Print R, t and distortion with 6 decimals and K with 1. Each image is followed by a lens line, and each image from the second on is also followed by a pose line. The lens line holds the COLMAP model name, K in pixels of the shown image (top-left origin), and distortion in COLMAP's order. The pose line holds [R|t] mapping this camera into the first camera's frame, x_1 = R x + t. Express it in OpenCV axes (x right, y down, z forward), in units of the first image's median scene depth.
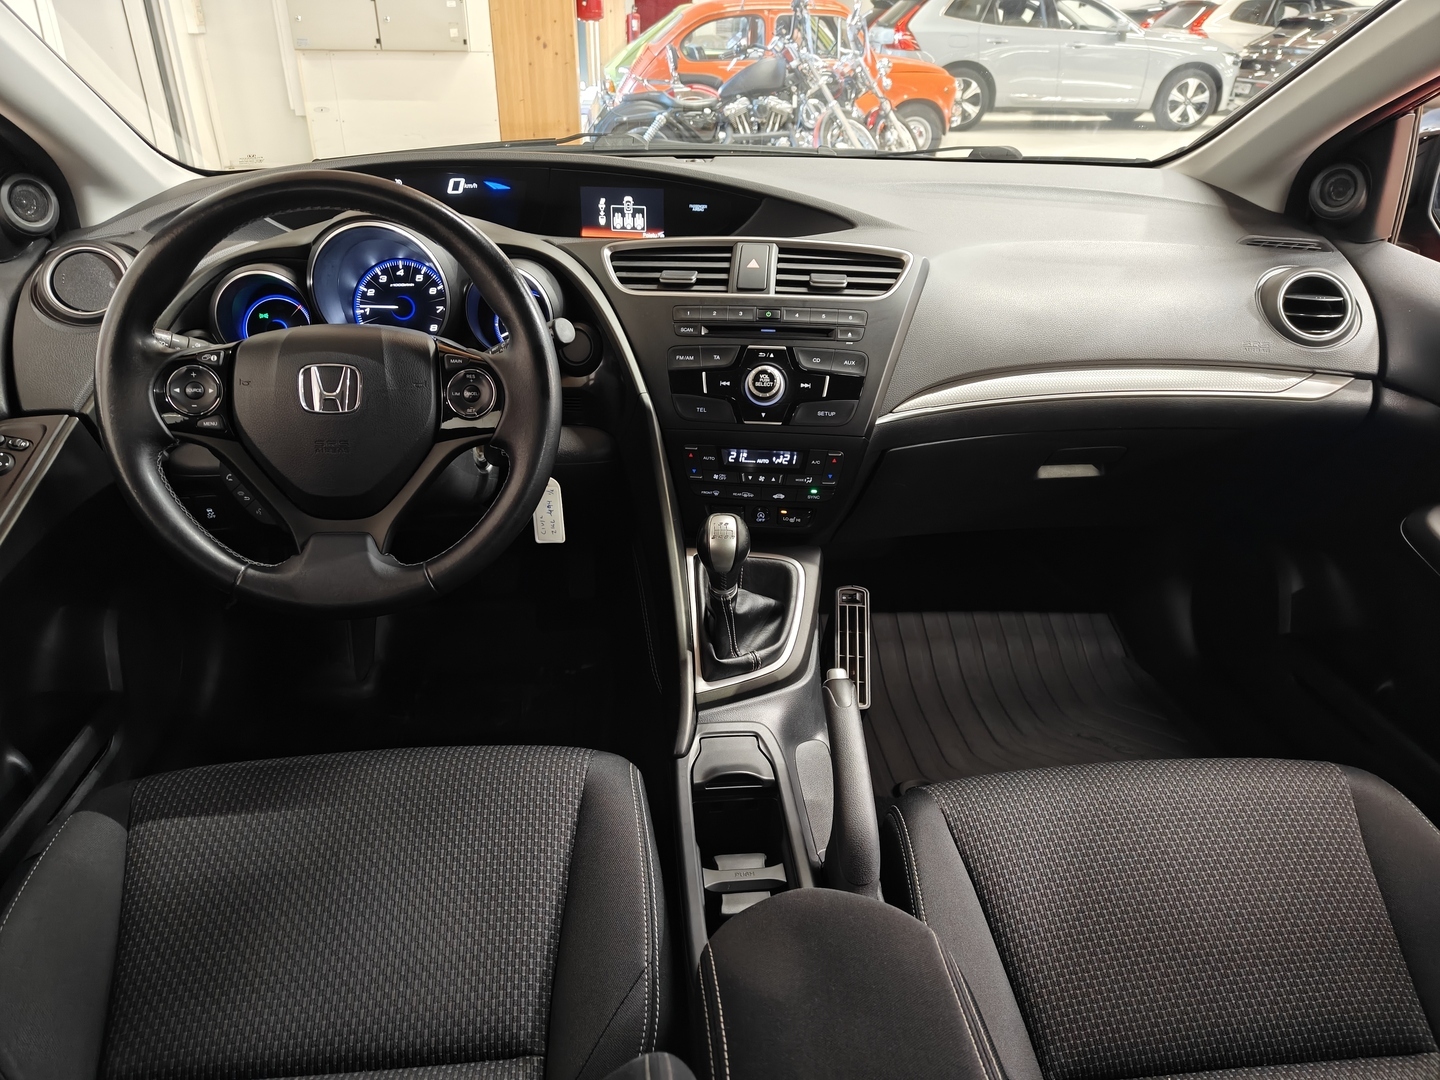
lens RADIAL K [[1003.3, 0, 717.4], [0, 1003.3, 540.6], [0, 0, 1]] dist [0.010341, -0.005229]
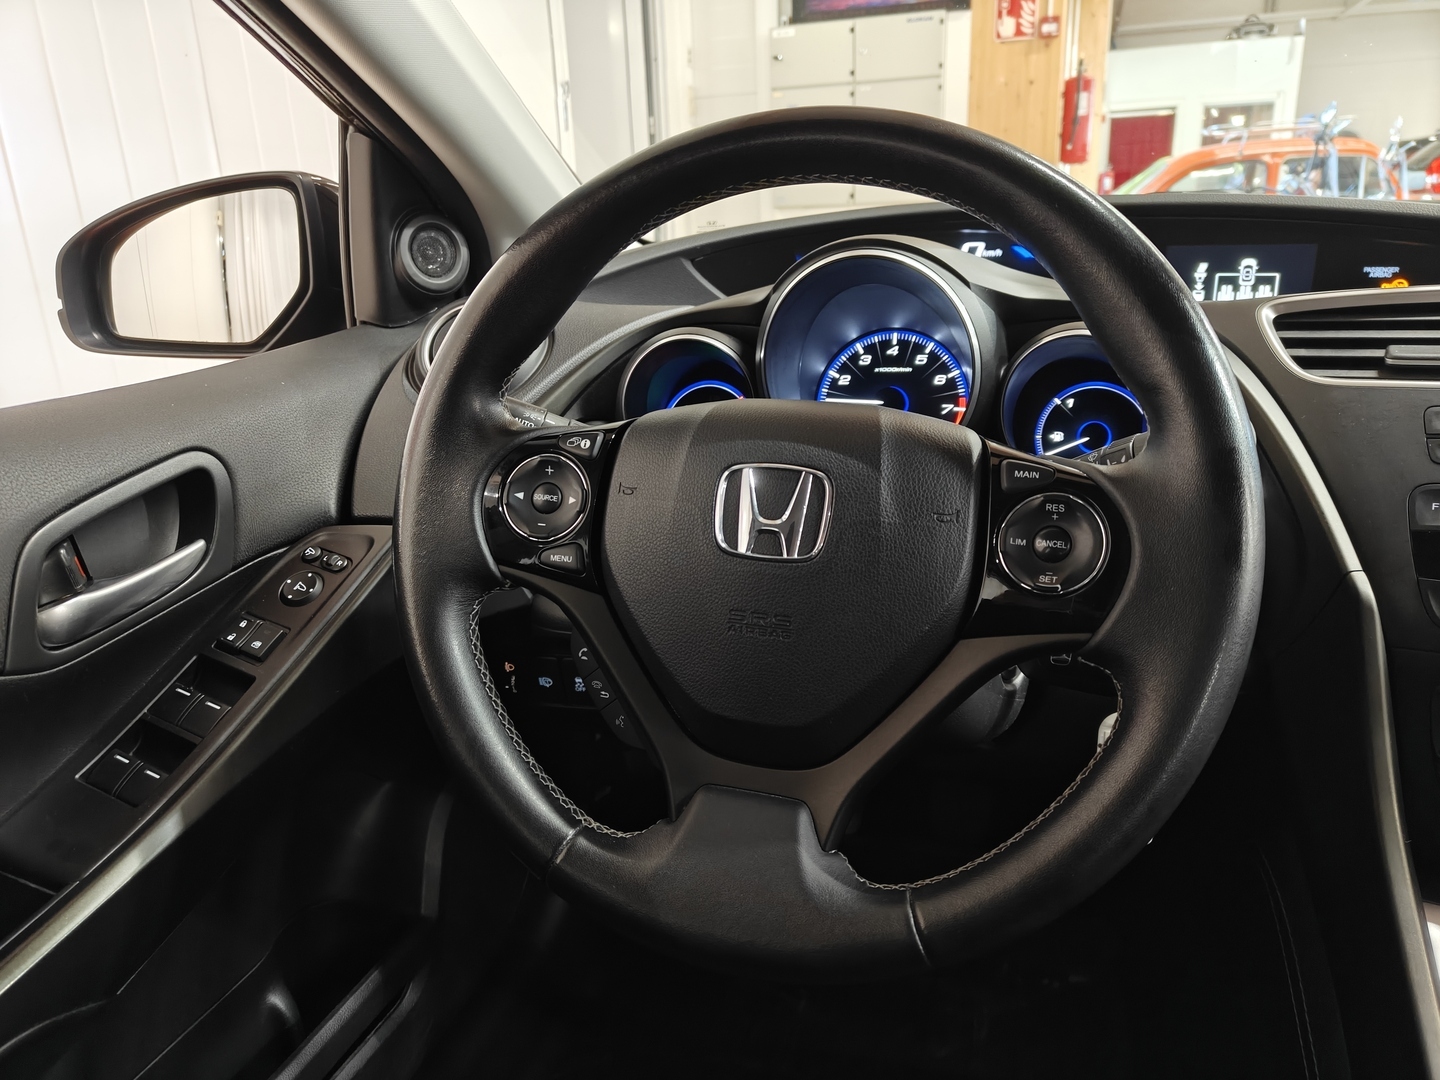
lens RADIAL K [[1017.5, 0, 712.4], [0, 1017.5, 535.3], [0, 0, 1]] dist [-0.002581, -0.004944]
pose [[0.914445, 0.079687, -0.396788, -0.153036], [-0.141971, 0.981282, -0.130117, -0.050103], [0.378992, 0.175317, 0.908641, 0.385304]]
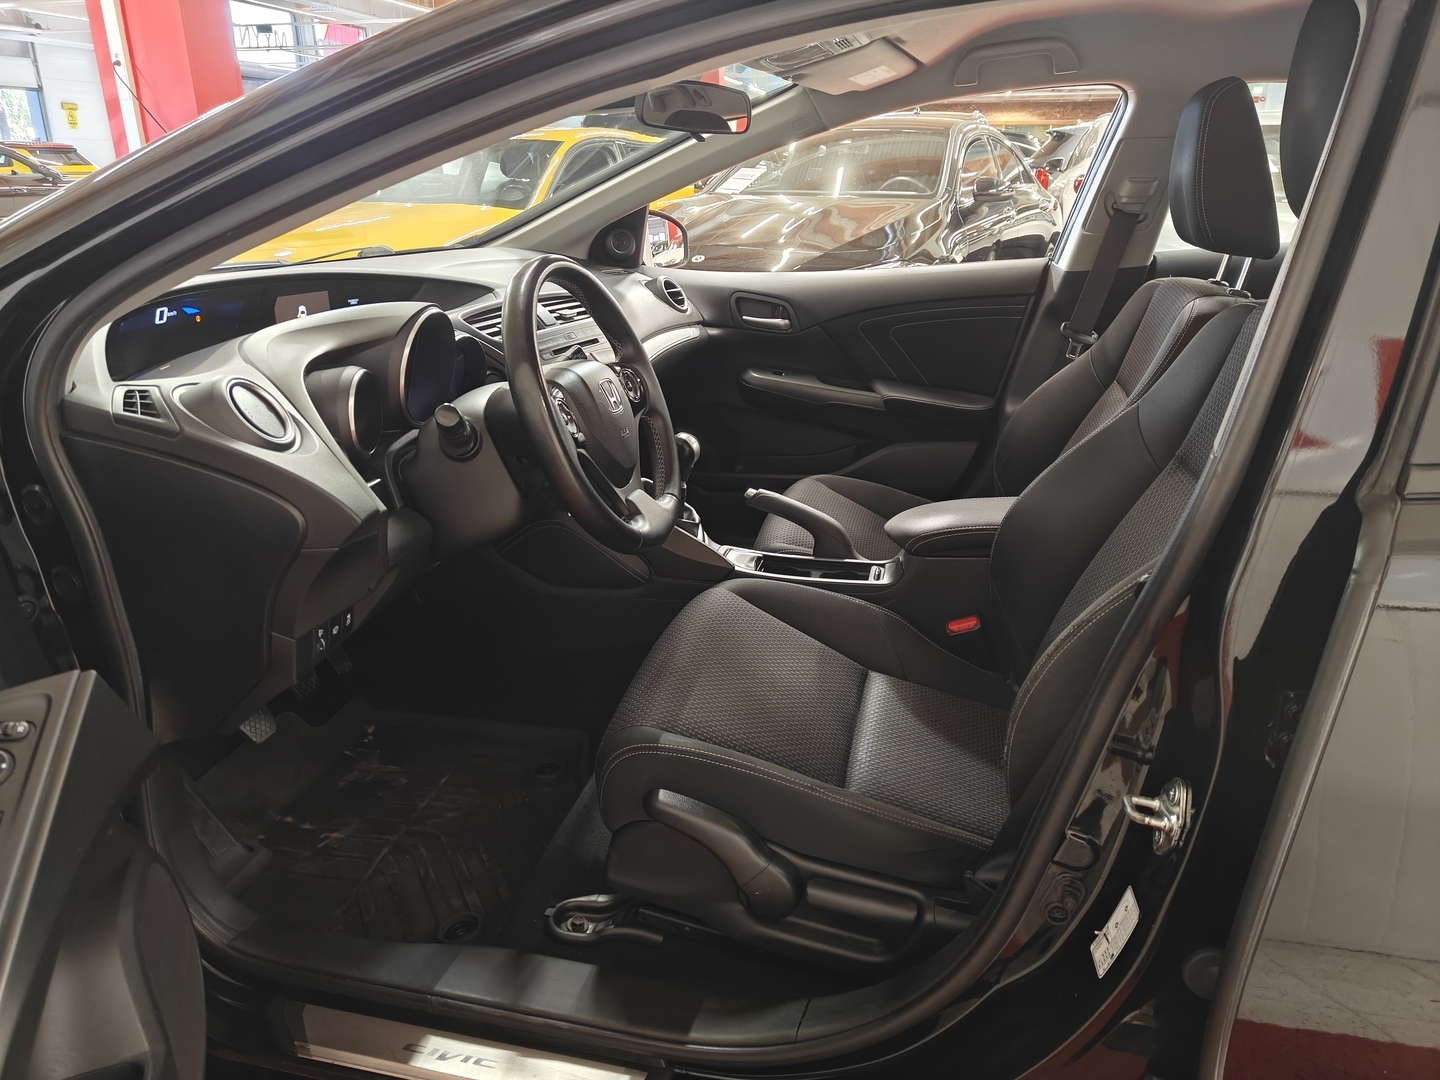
lens RADIAL K [[1003.3, 0, 717.4], [0, 1003.3, 540.6], [0, 0, 1]] dist [0.010341, -0.005229]
pose [[0.315797, -0.336810, 0.887035, -1.250903], [0.436555, 0.881623, 0.179336, -0.116758], [-0.842432, 0.330606, 0.425450, 0.232329]]
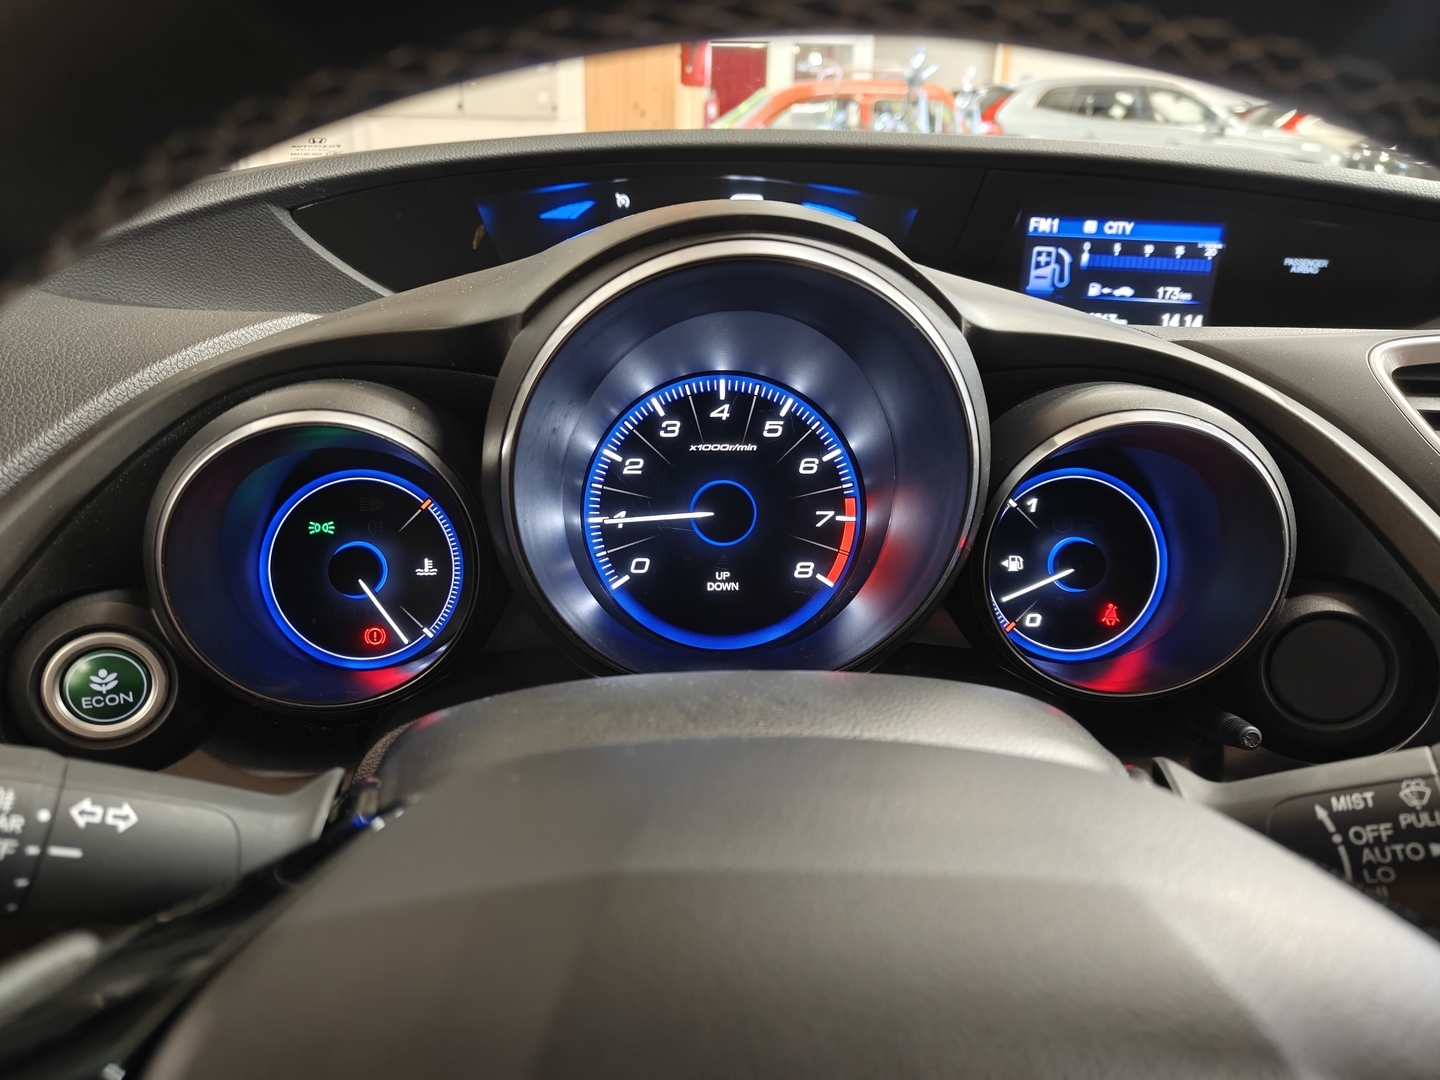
lens RADIAL K [[1020.4, 0, 722.5], [0, 1020.4, 536.9], [0, 0, 1]] dist [0.008988, -0.000555]
pose [[0.999088, 0.030553, -0.029839, -0.301615], [-0.033148, 0.995322, -0.090753, -0.191226], [0.026927, 0.091660, 0.995426, 0.651536]]
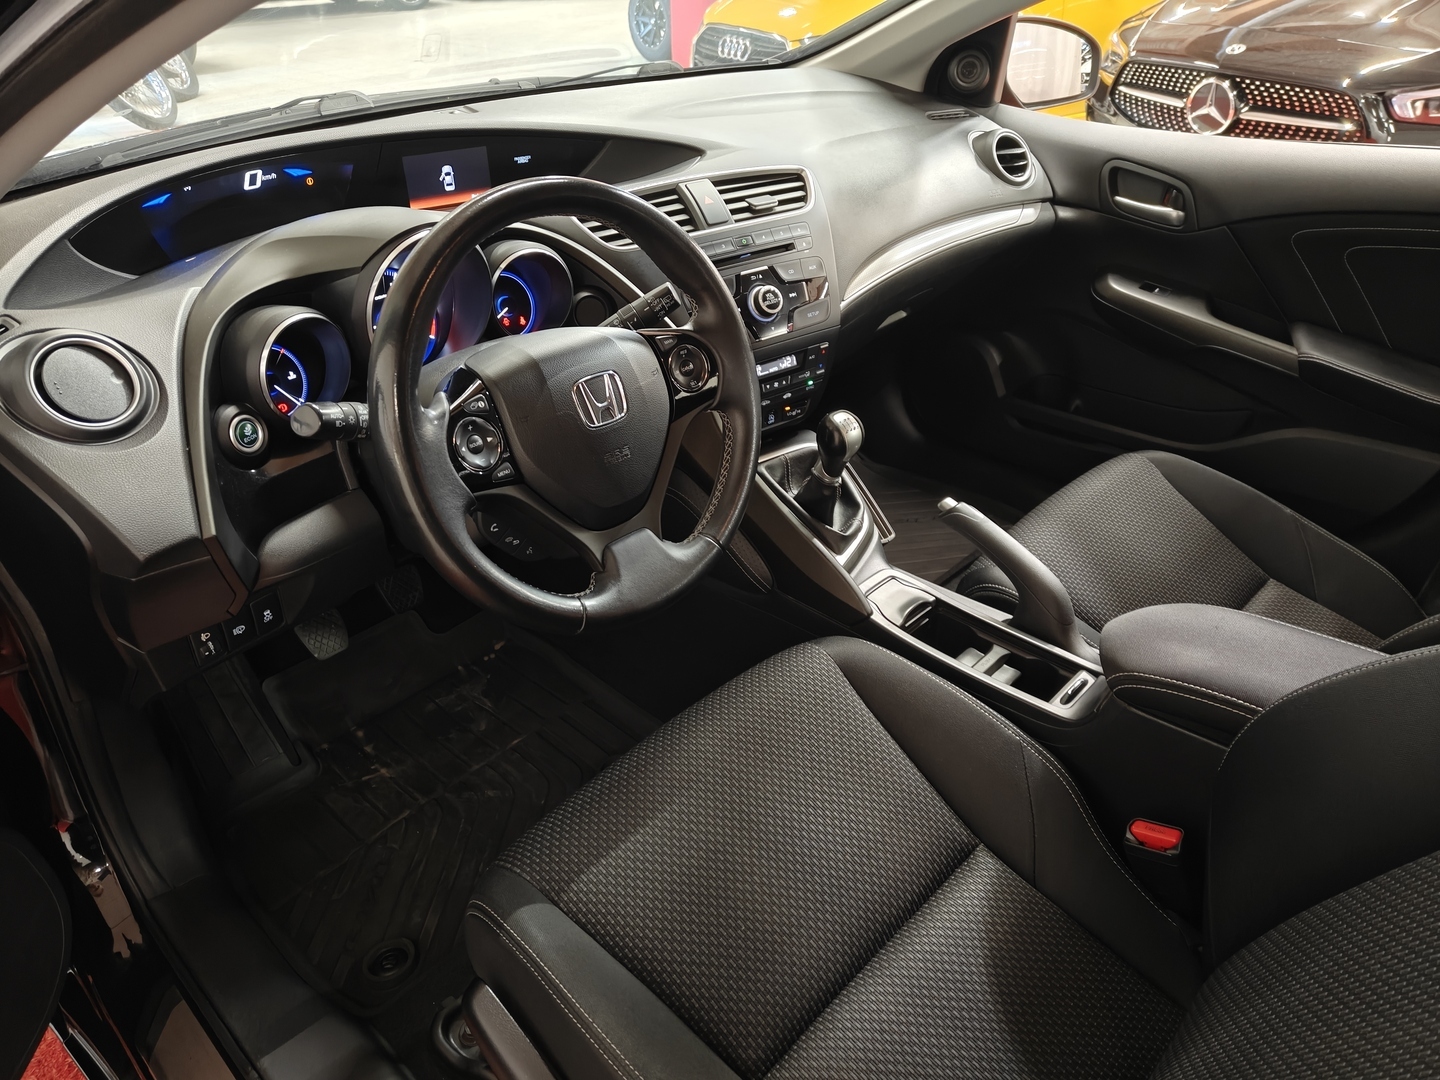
lens RADIAL K [[1008.1, 0, 711.6], [0, 1008.1, 543.2], [0, 0, 1]] dist [0.009350, 0.000841]
pose [[0.755418, -0.368525, 0.541786, -0.657386], [0.315926, 0.929242, 0.191574, -0.128517], [-0.574050, 0.026446, 0.818393, 0.094680]]
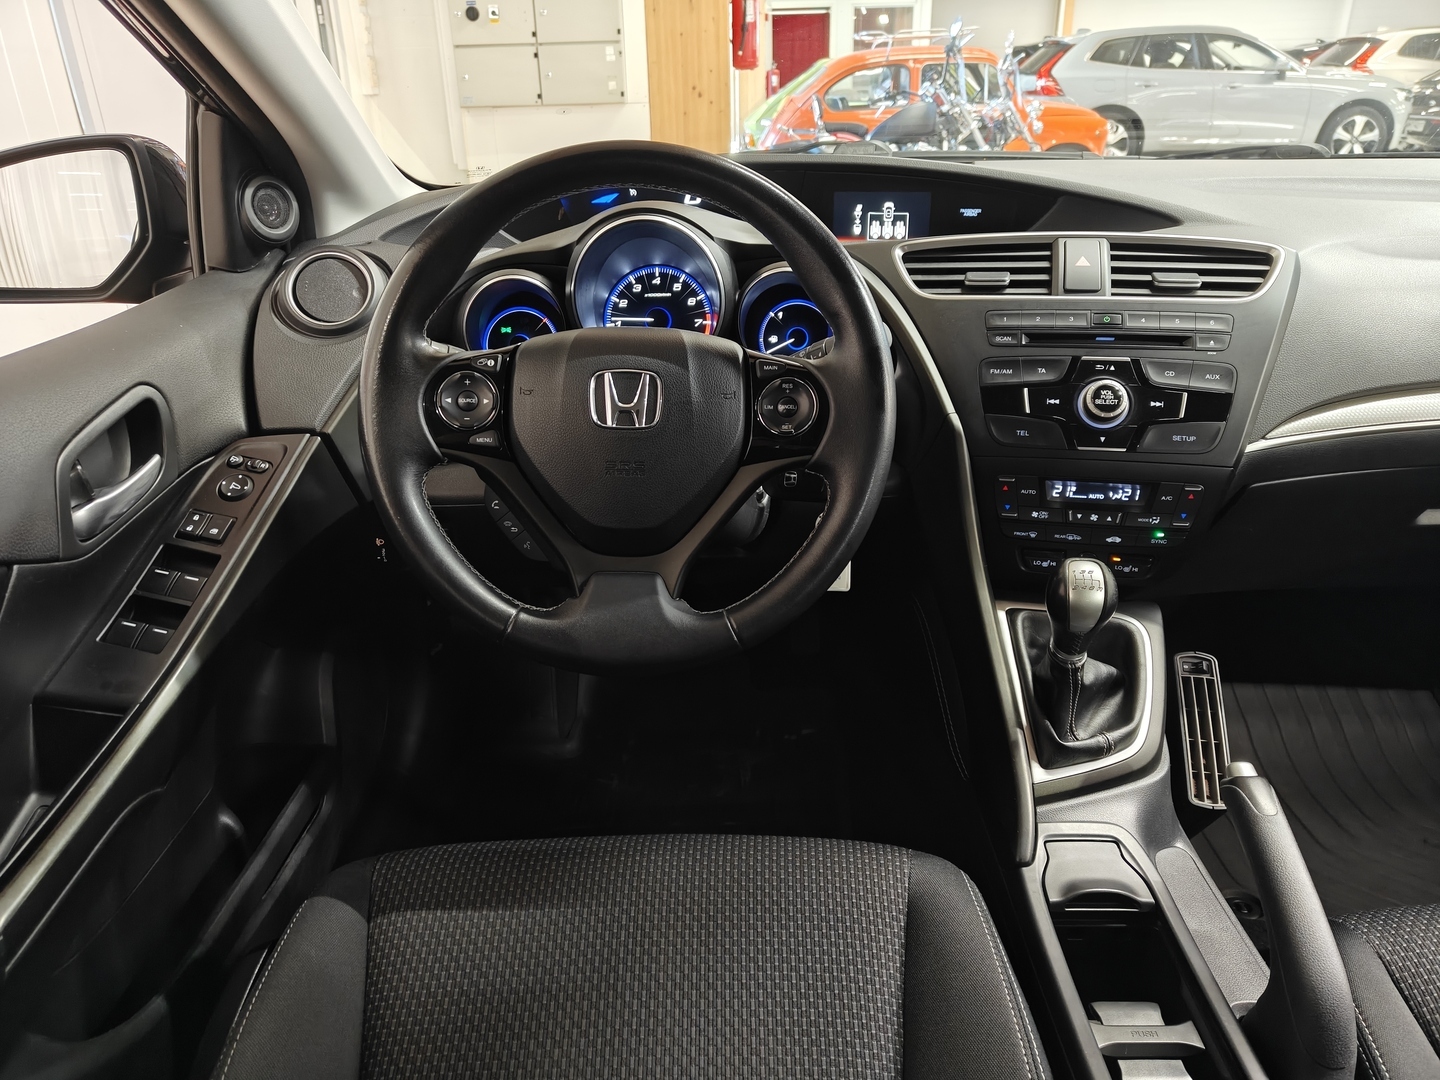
lens RADIAL K [[1005.7, 0, 718.2], [0, 1005.7, 536.1], [0, 0, 1]] dist [0.007328, -0.003452]
pose [[0.993439, 0.016714, -0.113131, -0.156623], [-0.022901, 0.998299, -0.053615, 0.003900], [0.112043, 0.055854, 0.992132, 0.138634]]
